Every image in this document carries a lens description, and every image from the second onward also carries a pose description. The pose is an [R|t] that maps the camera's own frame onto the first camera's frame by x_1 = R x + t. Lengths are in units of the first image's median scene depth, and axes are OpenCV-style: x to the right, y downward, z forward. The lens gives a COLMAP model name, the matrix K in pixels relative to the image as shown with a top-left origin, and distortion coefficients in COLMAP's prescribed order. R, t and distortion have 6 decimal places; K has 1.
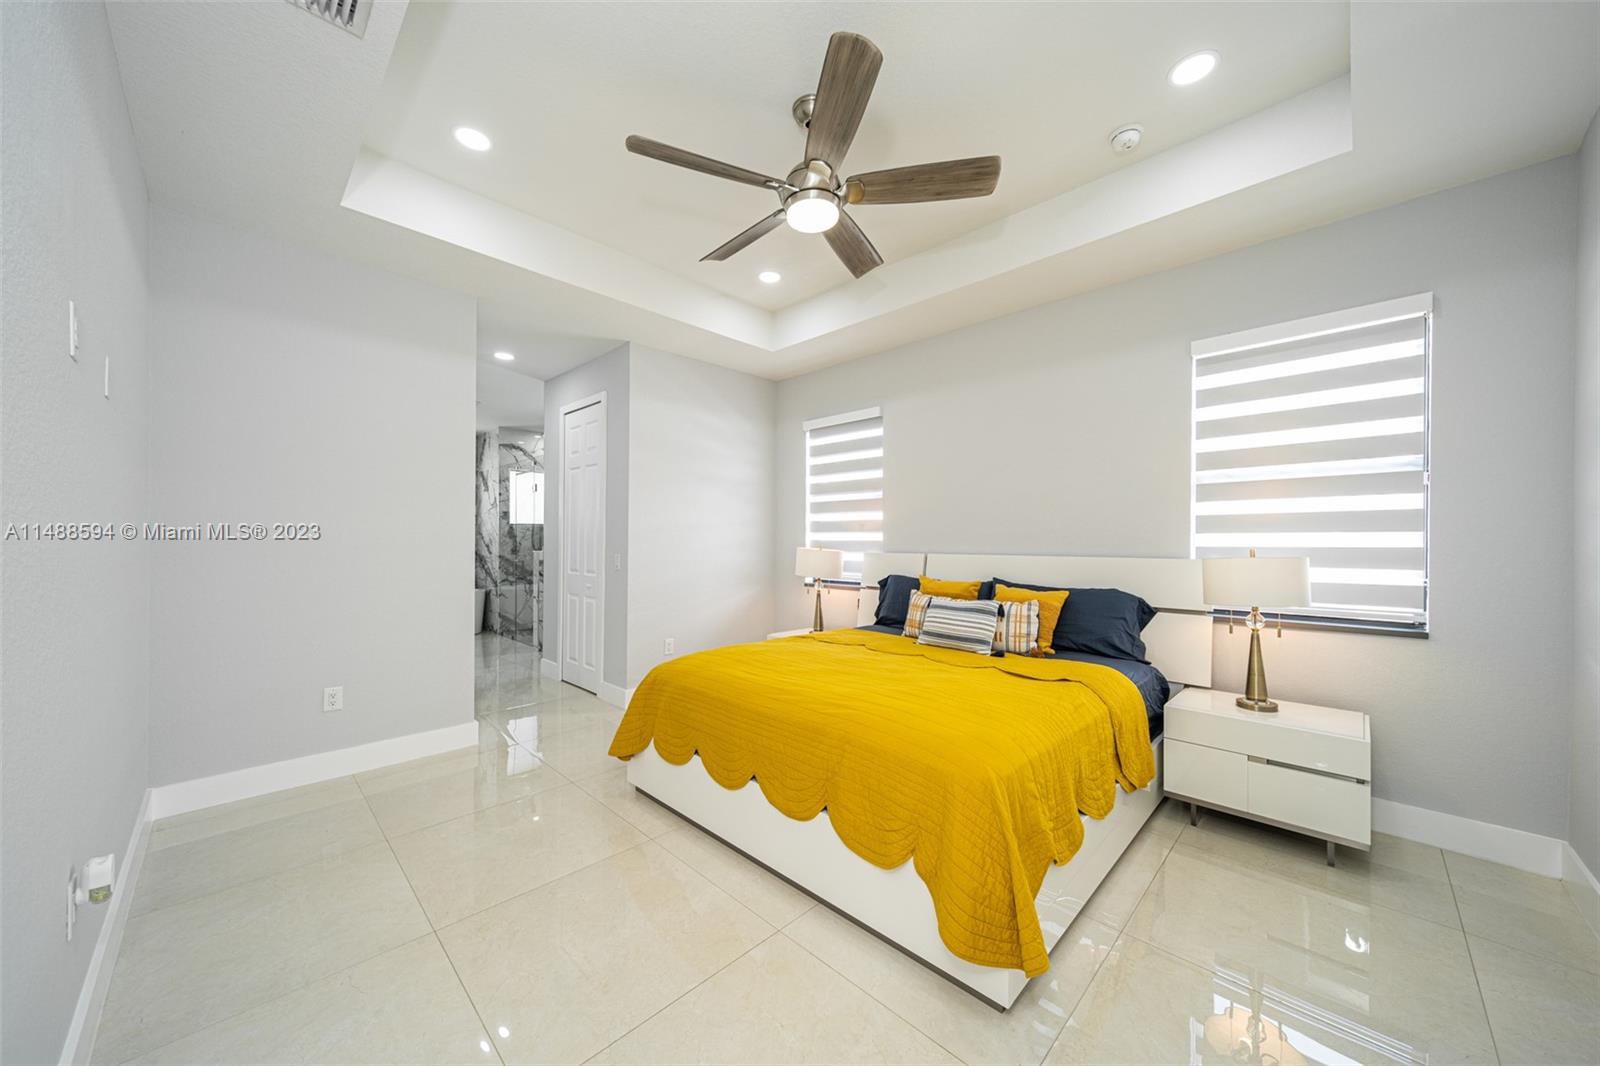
lens RADIAL K [[560.8, 0, 793.4], [0, 560.8, 540.4], [0, 0, 1]] dist [0.008258, -0.001725]
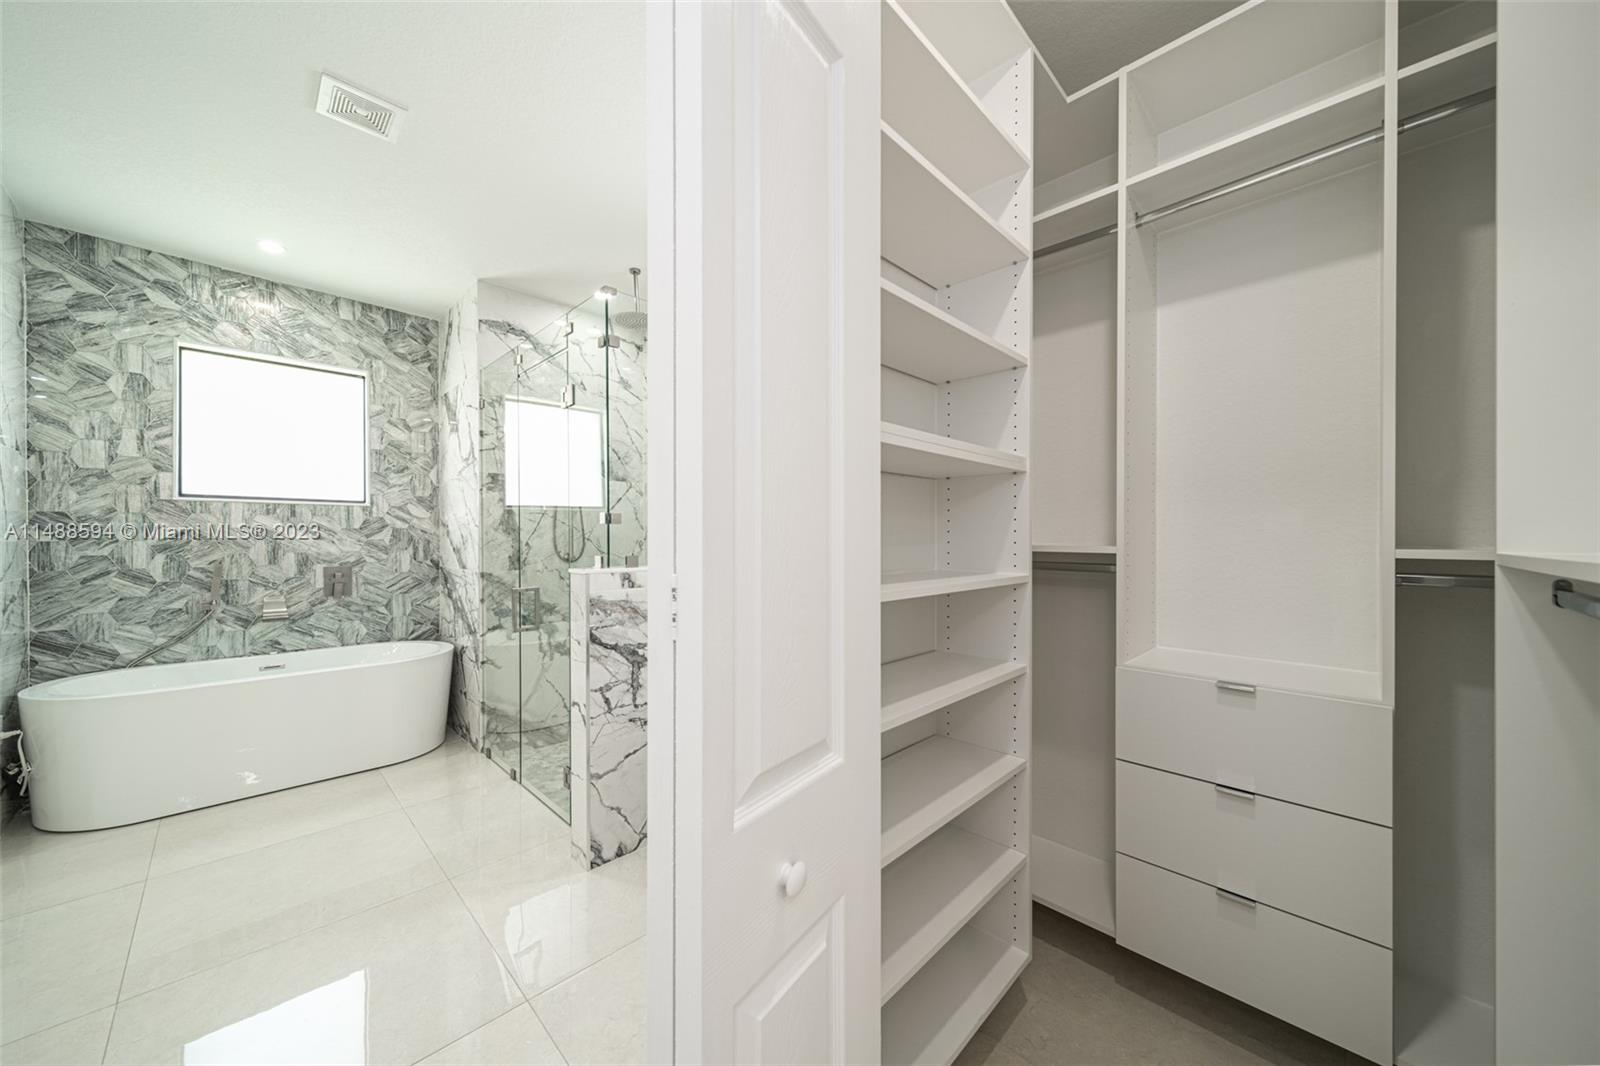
lens RADIAL K [[560.8, 0, 800.3], [0, 560.8, 535.0], [0, 0, 1]] dist [0.008258, -0.001725]
pose [[0.999966, -0.005389, 0.006265, -0.271143], [0.005356, 0.999971, 0.005367, -0.003928], [-0.006294, -0.005333, 0.999966, 0.548360]]
